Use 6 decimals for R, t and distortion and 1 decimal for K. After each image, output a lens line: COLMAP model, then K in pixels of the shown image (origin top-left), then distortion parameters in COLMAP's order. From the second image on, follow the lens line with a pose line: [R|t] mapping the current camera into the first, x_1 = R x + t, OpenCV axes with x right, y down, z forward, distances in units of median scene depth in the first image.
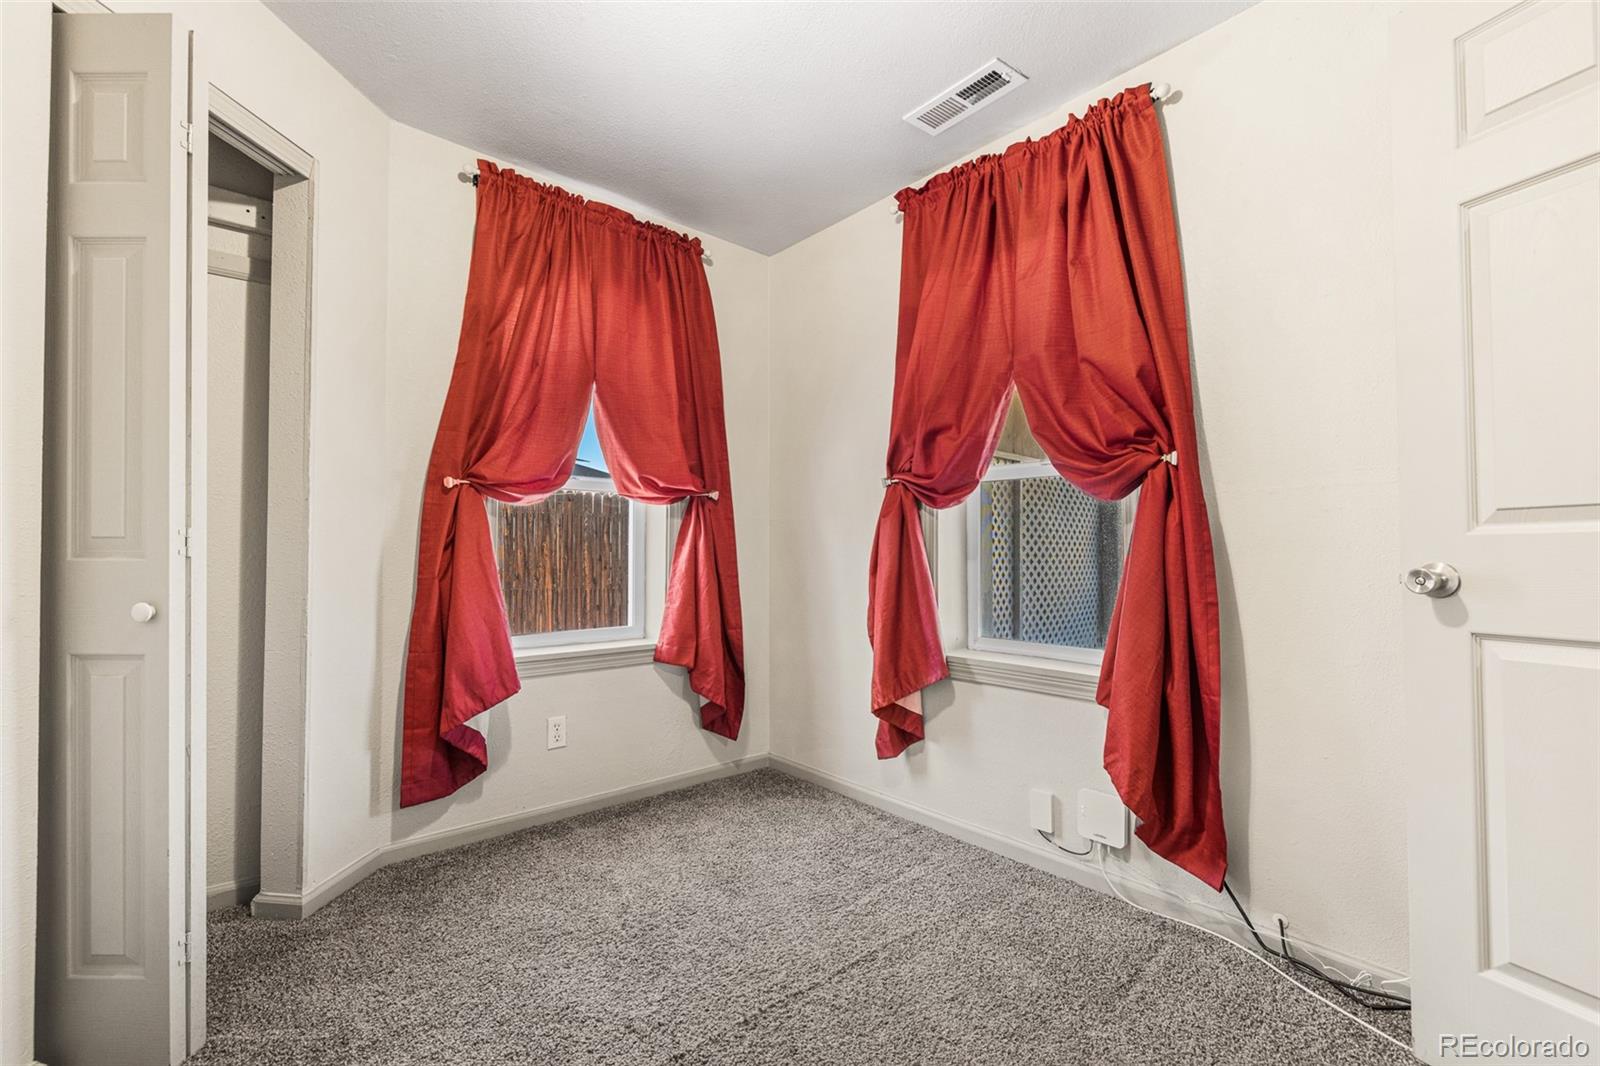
lens RADIAL K [[717.0, 0, 795.8], [0, 717.0, 540.7], [0, 0, 1]] dist [-0.001691, 0.001275]
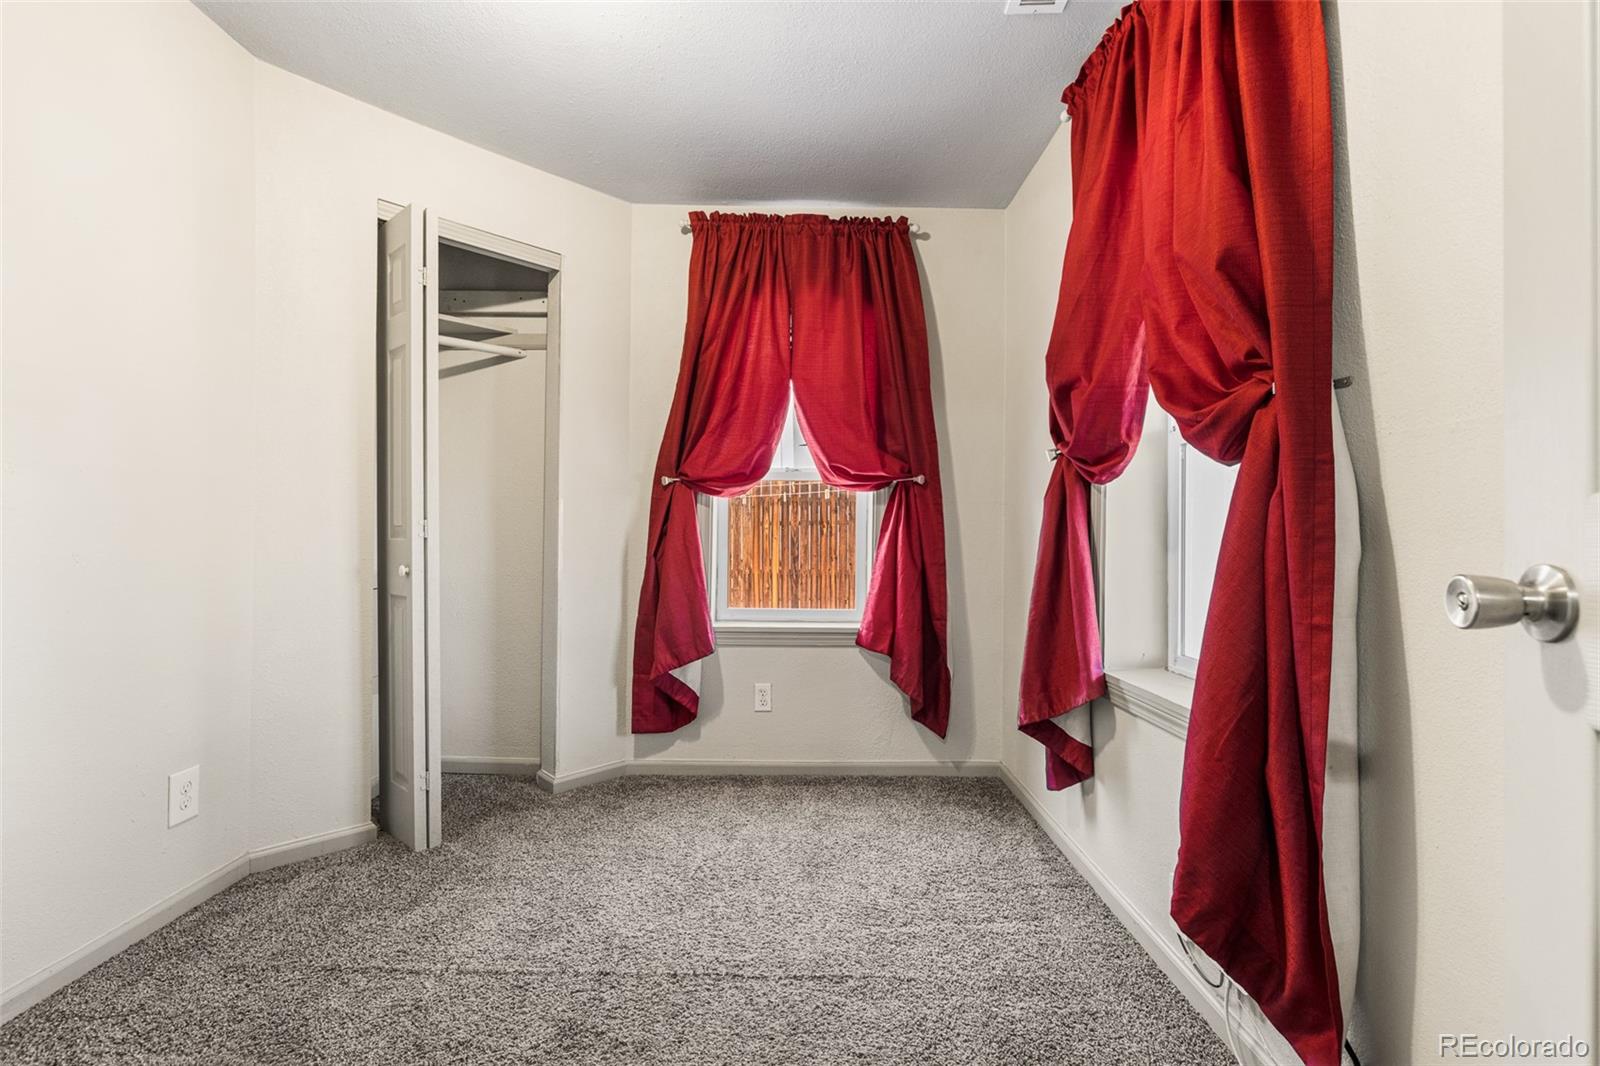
lens RADIAL K [[717.0, 0, 784.9], [0, 717.0, 534.8], [0, 0, 1]] dist [-0.001691, 0.001275]
pose [[0.745544, 0.001751, -0.666454, 0.465750], [0.003212, 0.999975, 0.006220, 0.004932], [0.666448, -0.006778, 0.745521, 0.193090]]
